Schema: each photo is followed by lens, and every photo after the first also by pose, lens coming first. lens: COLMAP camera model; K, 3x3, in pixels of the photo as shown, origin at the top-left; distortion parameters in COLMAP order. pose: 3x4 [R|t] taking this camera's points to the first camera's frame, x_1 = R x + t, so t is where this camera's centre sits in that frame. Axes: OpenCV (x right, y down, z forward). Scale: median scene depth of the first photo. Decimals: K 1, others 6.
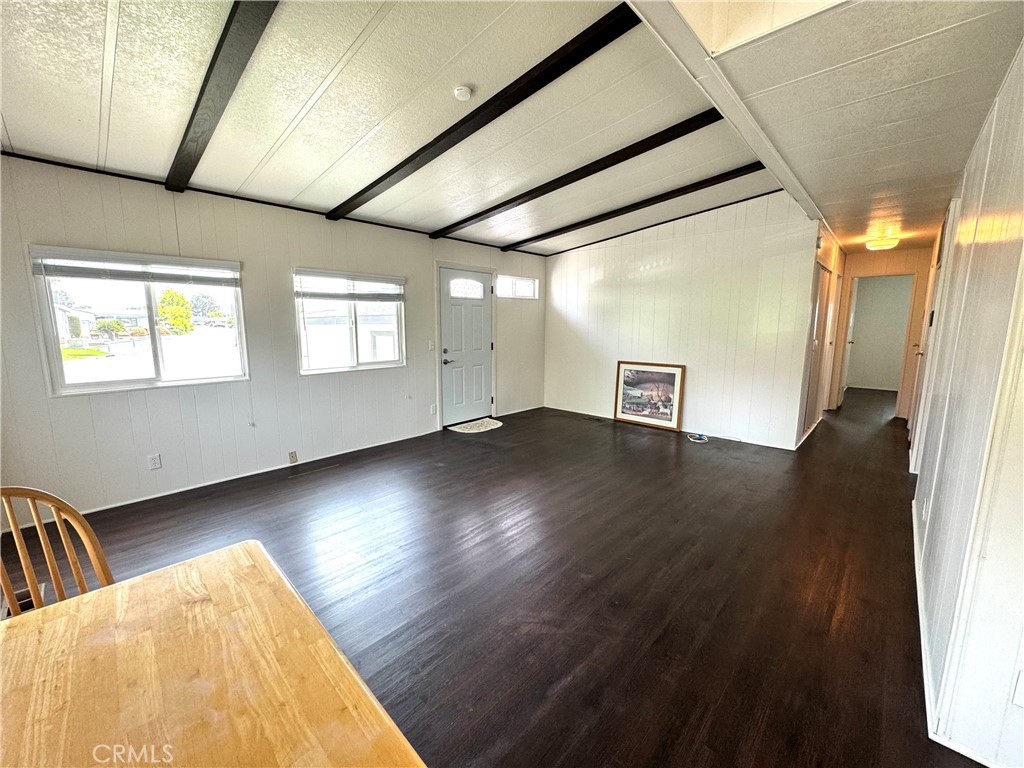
lens RADIAL K [[409.2, 0, 513.7], [0, 409.2, 383.4], [0, 0, 1]] dist [-0.001393, 0.000451]
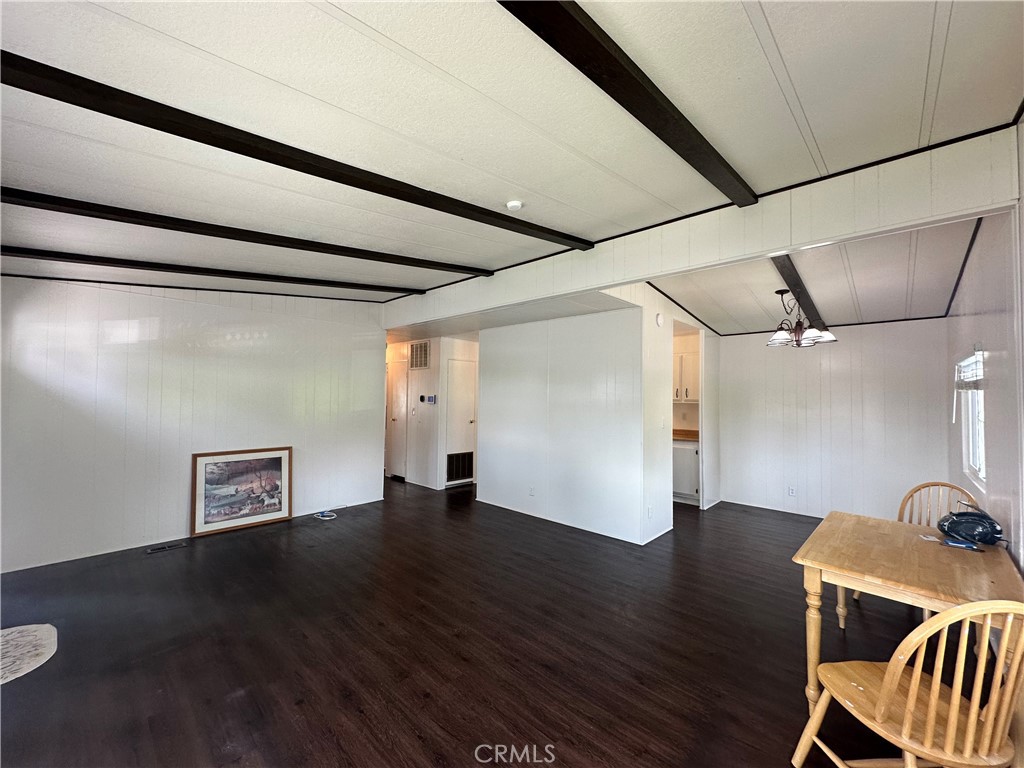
lens RADIAL K [[409.4, 0, 512.5], [0, 409.4, 385.1], [0, 0, 1]] dist [-0.000283, 0.000480]
pose [[0.004827, 0.028468, 0.999583, -0.510695], [0.134923, 0.990436, -0.028859, -0.084841], [-0.990844, 0.135006, 0.000940, 0.448460]]
